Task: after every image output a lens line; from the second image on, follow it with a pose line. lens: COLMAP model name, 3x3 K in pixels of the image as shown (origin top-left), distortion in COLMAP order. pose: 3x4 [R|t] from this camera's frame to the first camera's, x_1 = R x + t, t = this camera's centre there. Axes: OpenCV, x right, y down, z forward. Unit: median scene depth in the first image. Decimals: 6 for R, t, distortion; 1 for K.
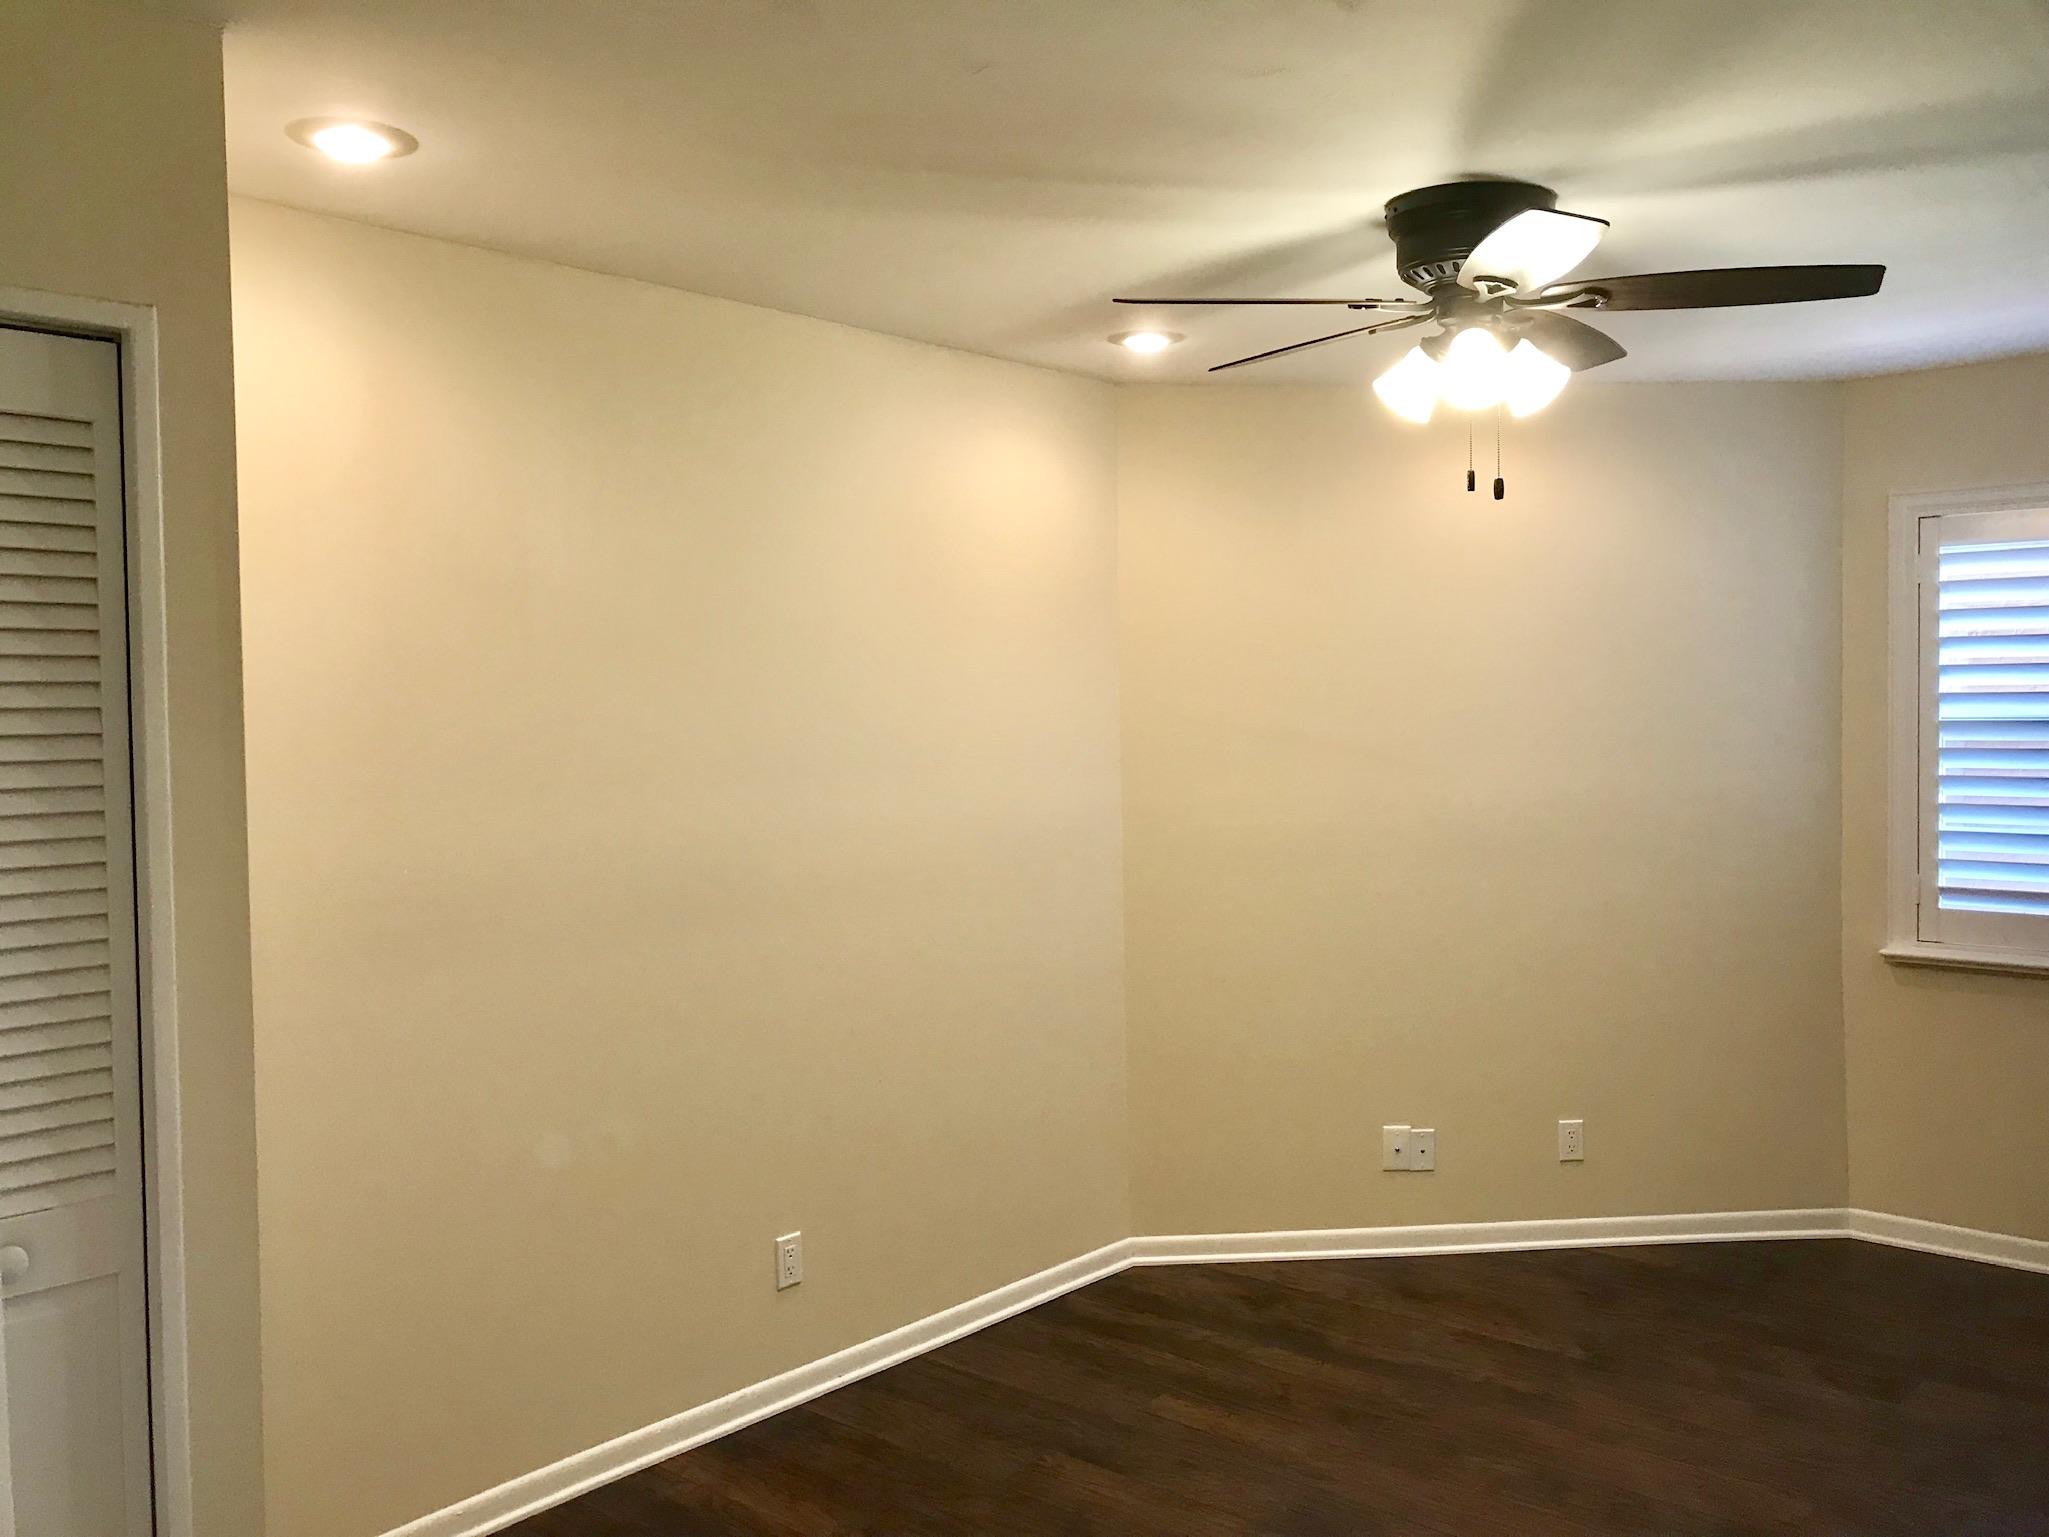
lens RADIAL K [[1840.8, 0, 1026.6], [0, 1840.8, 772.6], [0, 0, 1]] dist [0.116909, -0.017194]
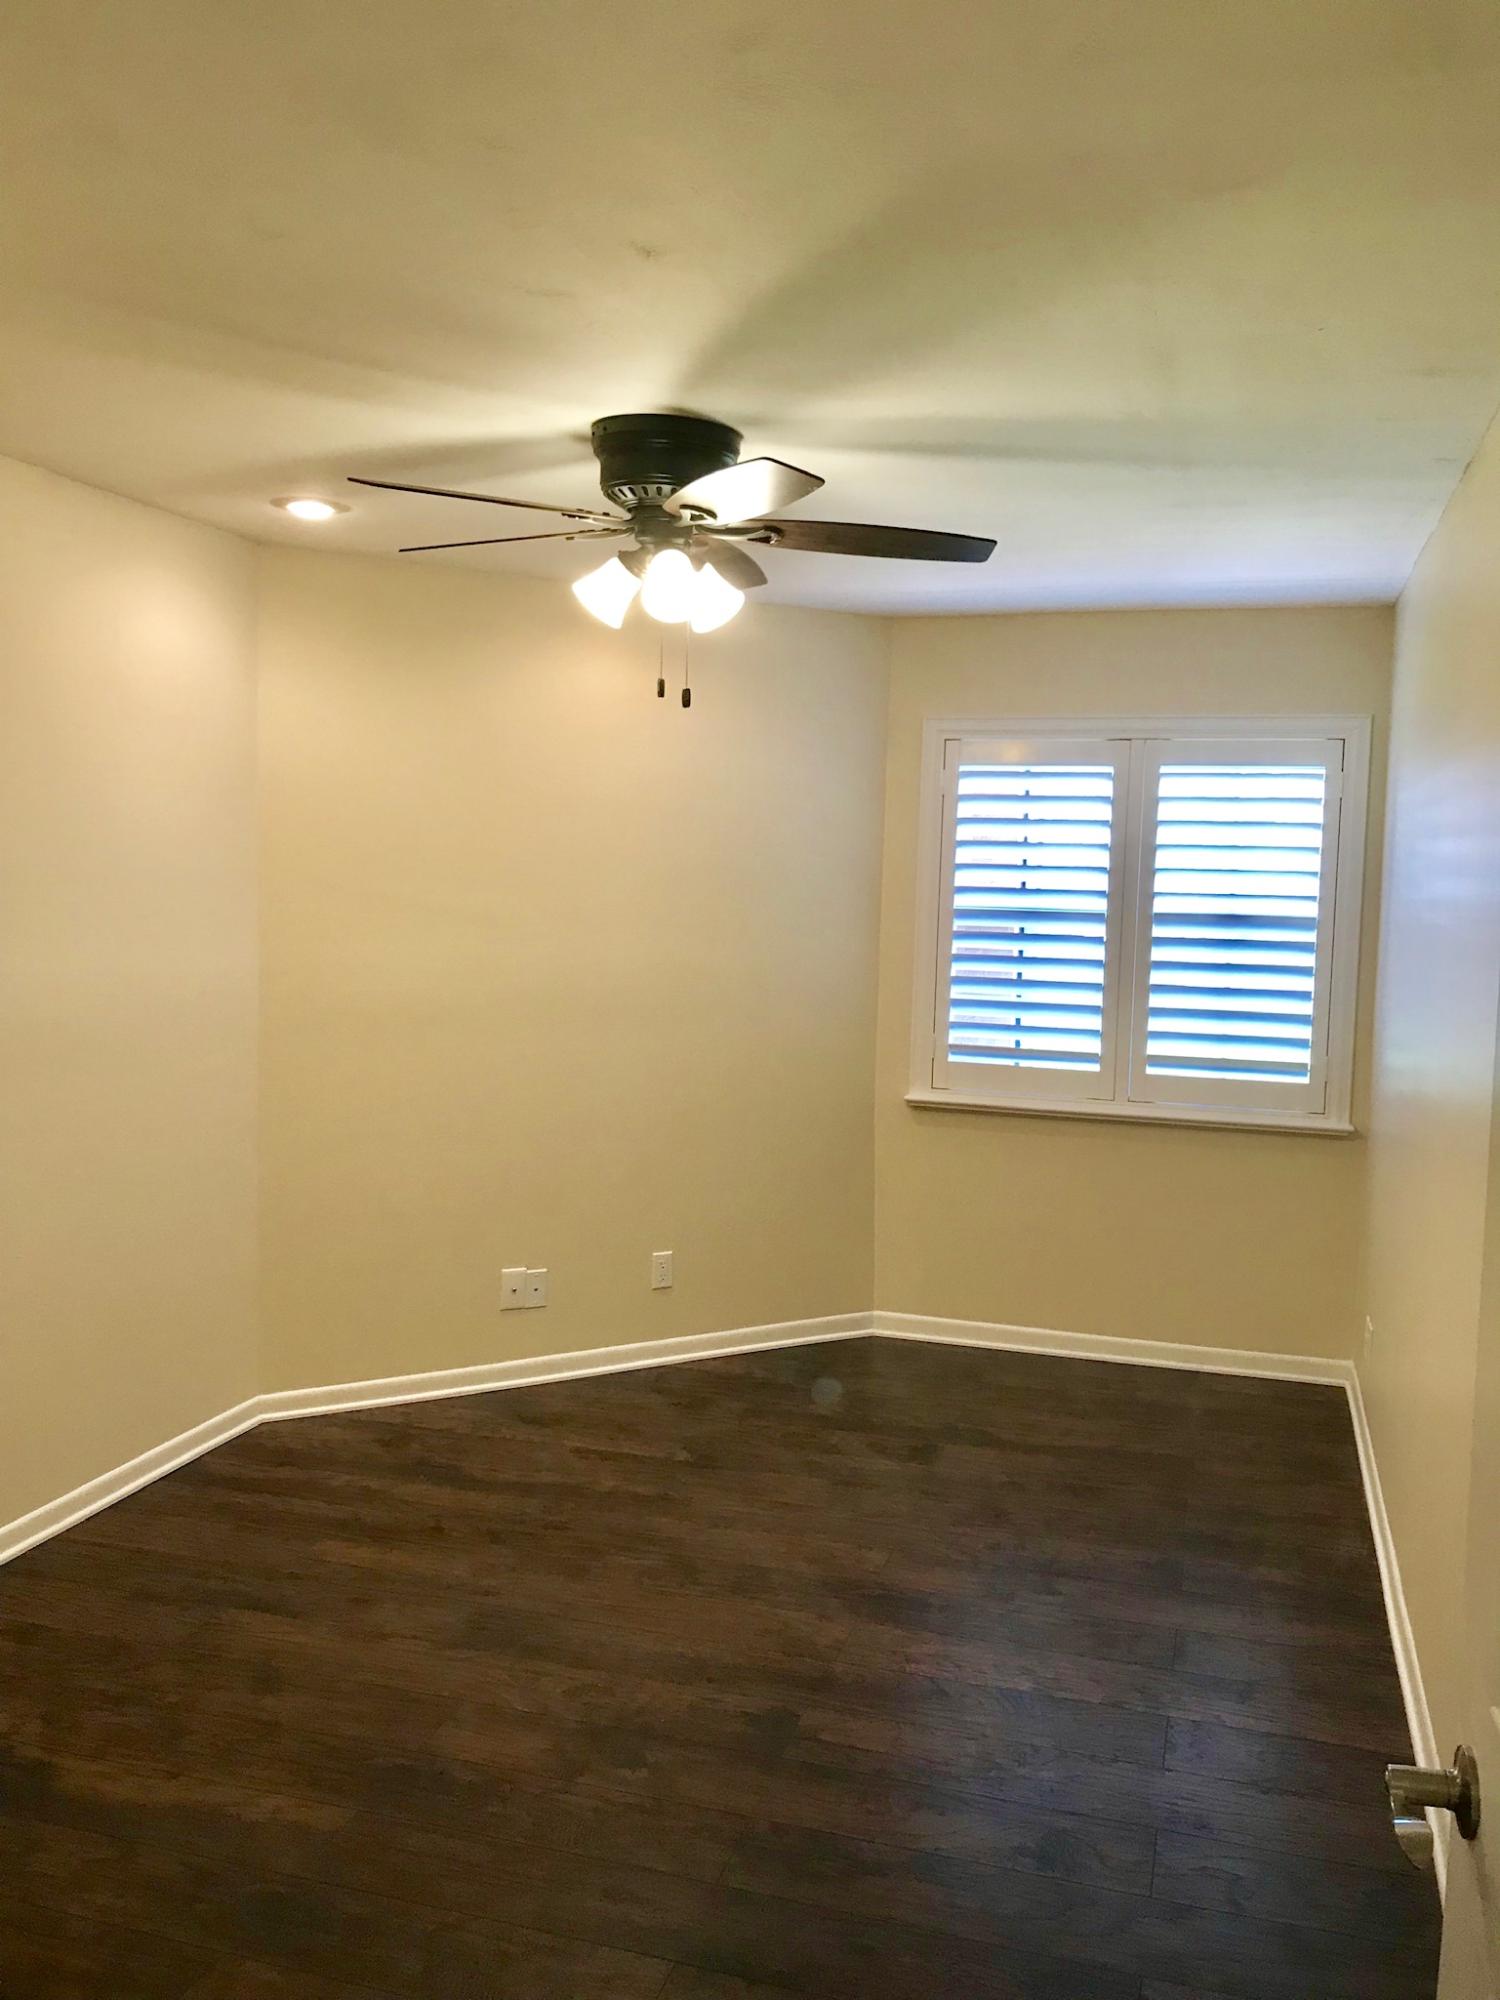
lens RADIAL K [[1796.7, 0, 750.0], [0, 1796.7, 1000.0], [0, 0, 1]] dist [0.116909, -0.017194]
pose [[0.916022, 0.006188, 0.401081, -0.116355], [-0.022356, 0.999114, 0.035645, -0.007709], [-0.400505, -0.041618, 0.915349, -0.011501]]
